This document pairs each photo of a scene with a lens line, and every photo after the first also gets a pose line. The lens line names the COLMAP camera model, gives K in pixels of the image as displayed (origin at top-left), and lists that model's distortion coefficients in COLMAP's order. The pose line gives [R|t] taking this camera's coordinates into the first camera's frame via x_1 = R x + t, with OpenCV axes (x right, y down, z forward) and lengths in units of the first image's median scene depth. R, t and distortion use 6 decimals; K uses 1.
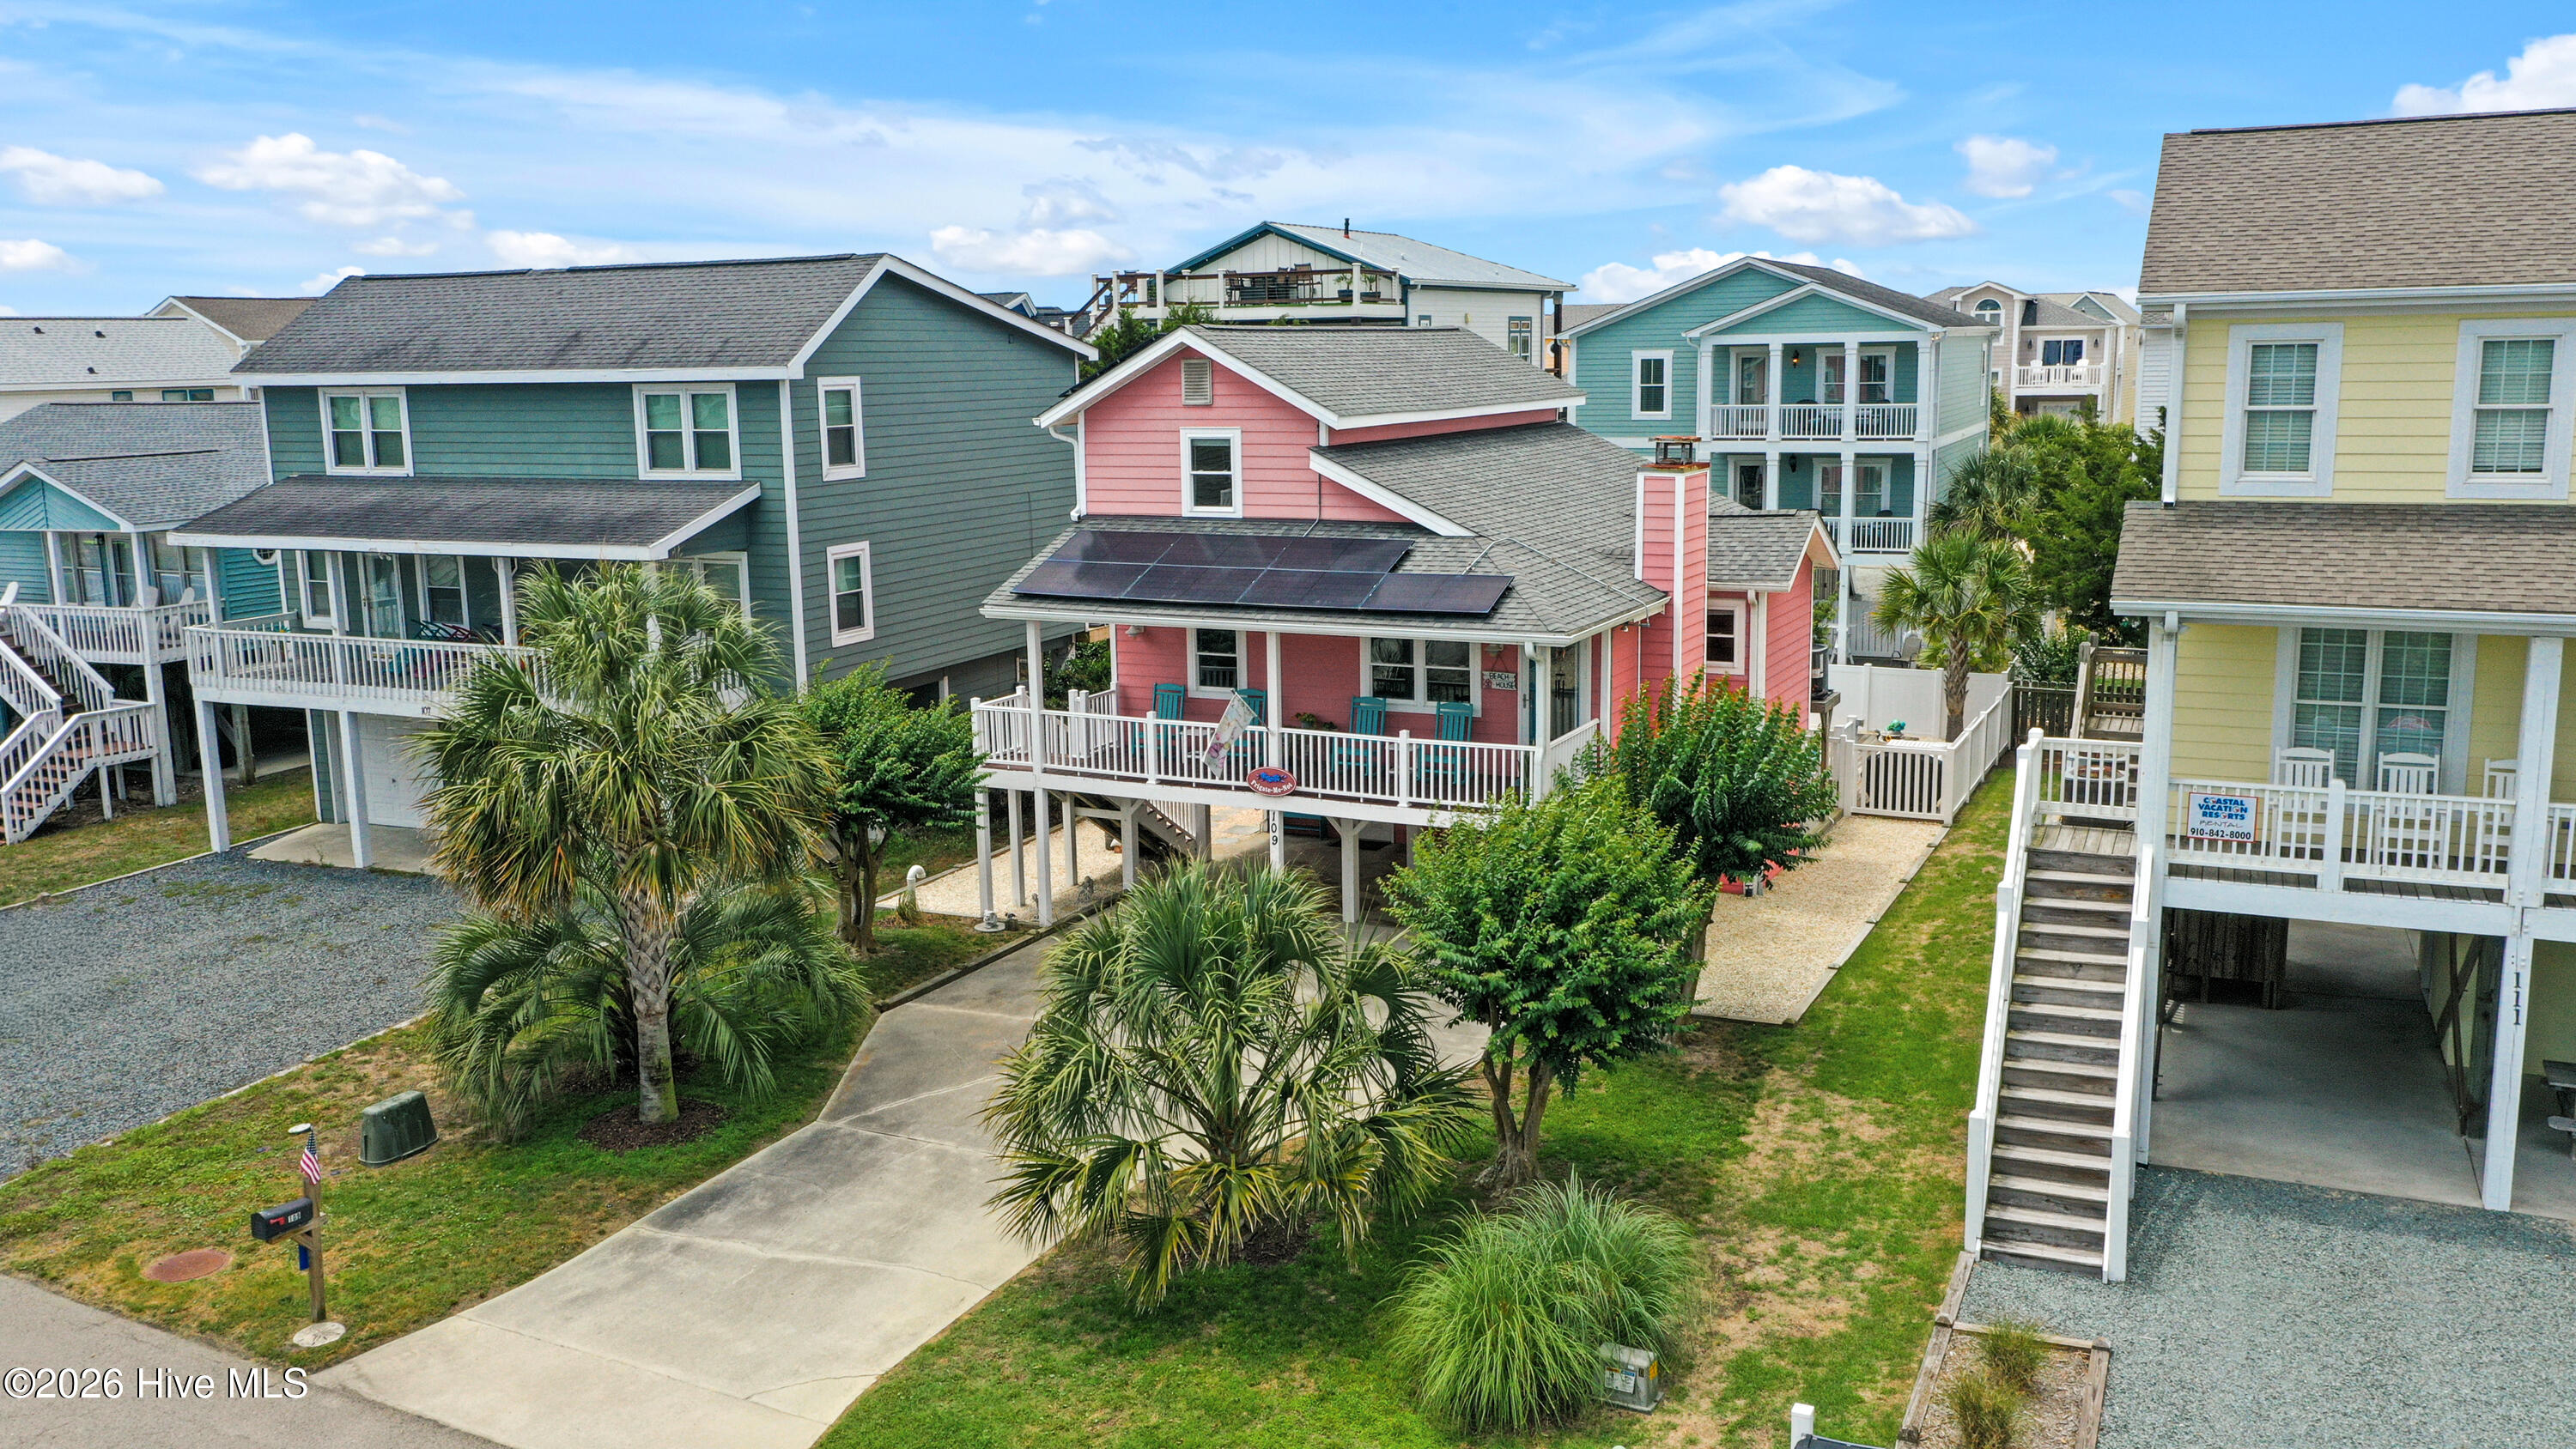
lens RADIAL K [[2071.8, 0, 1292.6], [0, 2071.8, 731.1], [0, 0, 1]] dist [0.012370, -0.000518]
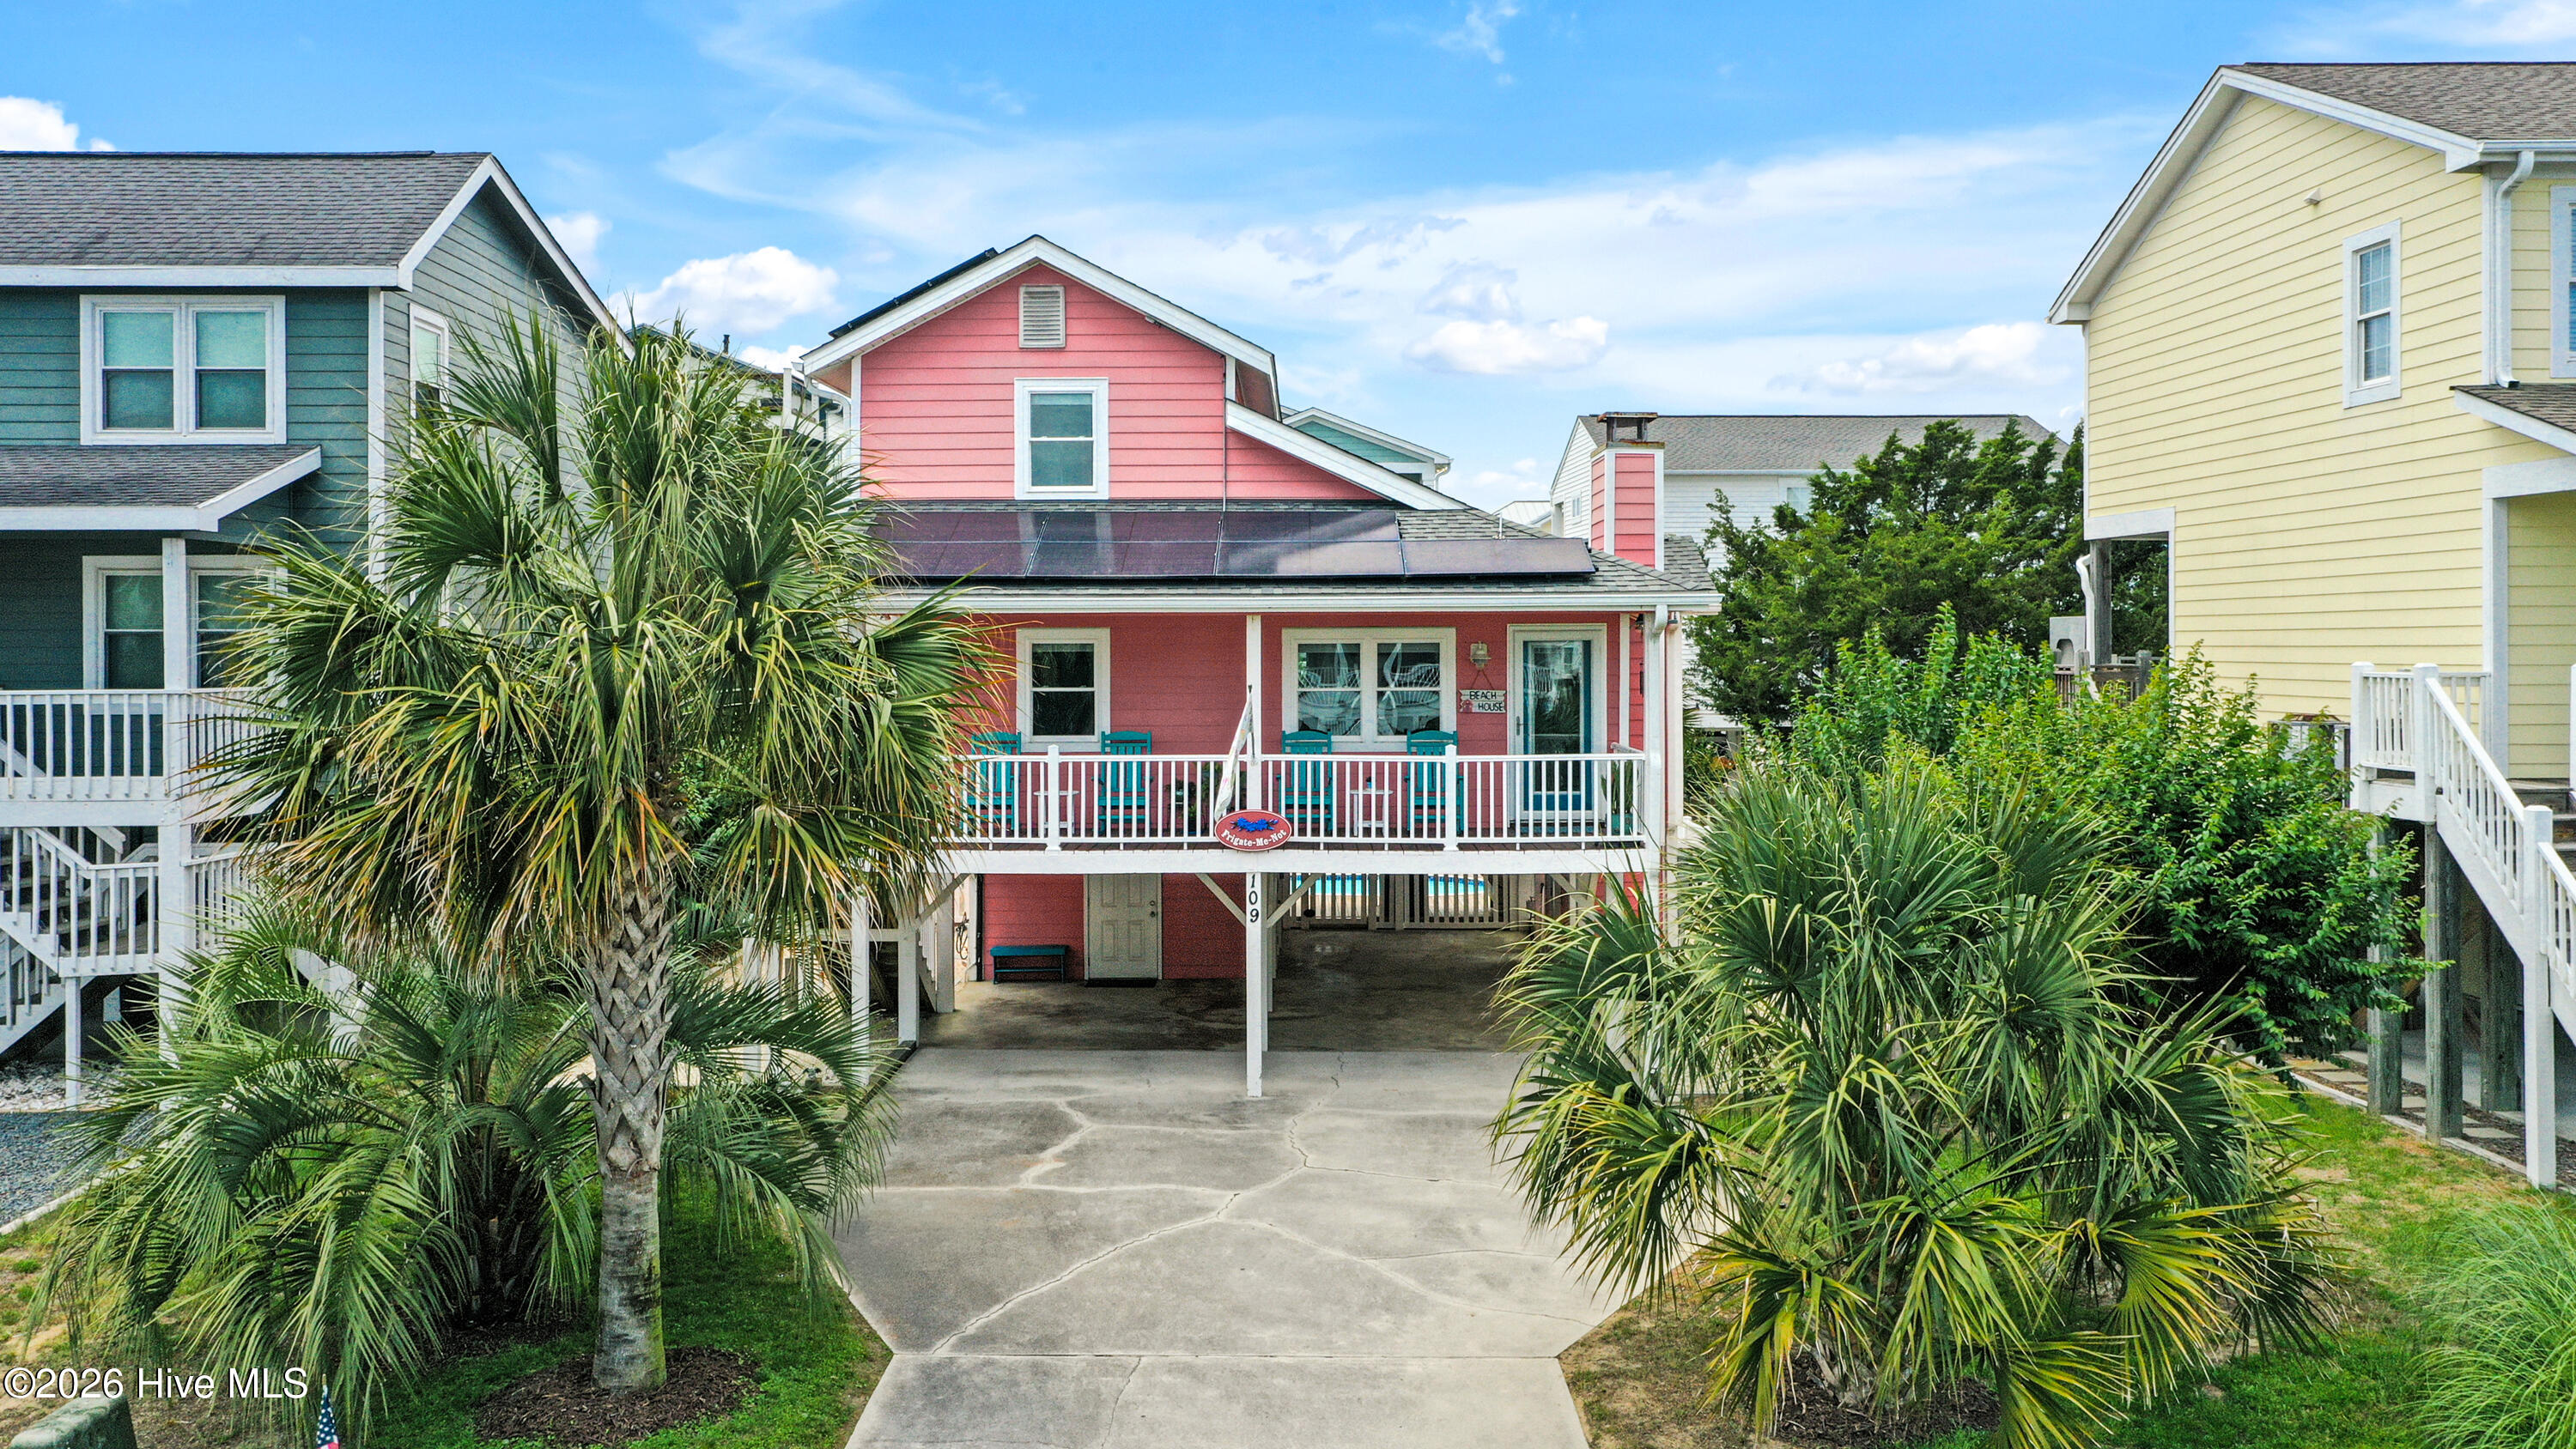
lens RADIAL K [[2071.8, 0, 1282.5], [0, 2071.8, 713.7], [0, 0, 1]] dist [0.012370, -0.000518]
pose [[0.905223, -0.000338, 0.424936, -0.280257], [0.062551, 0.989213, -0.132461, 0.073632], [-0.420307, 0.146487, 0.895479, 0.322175]]
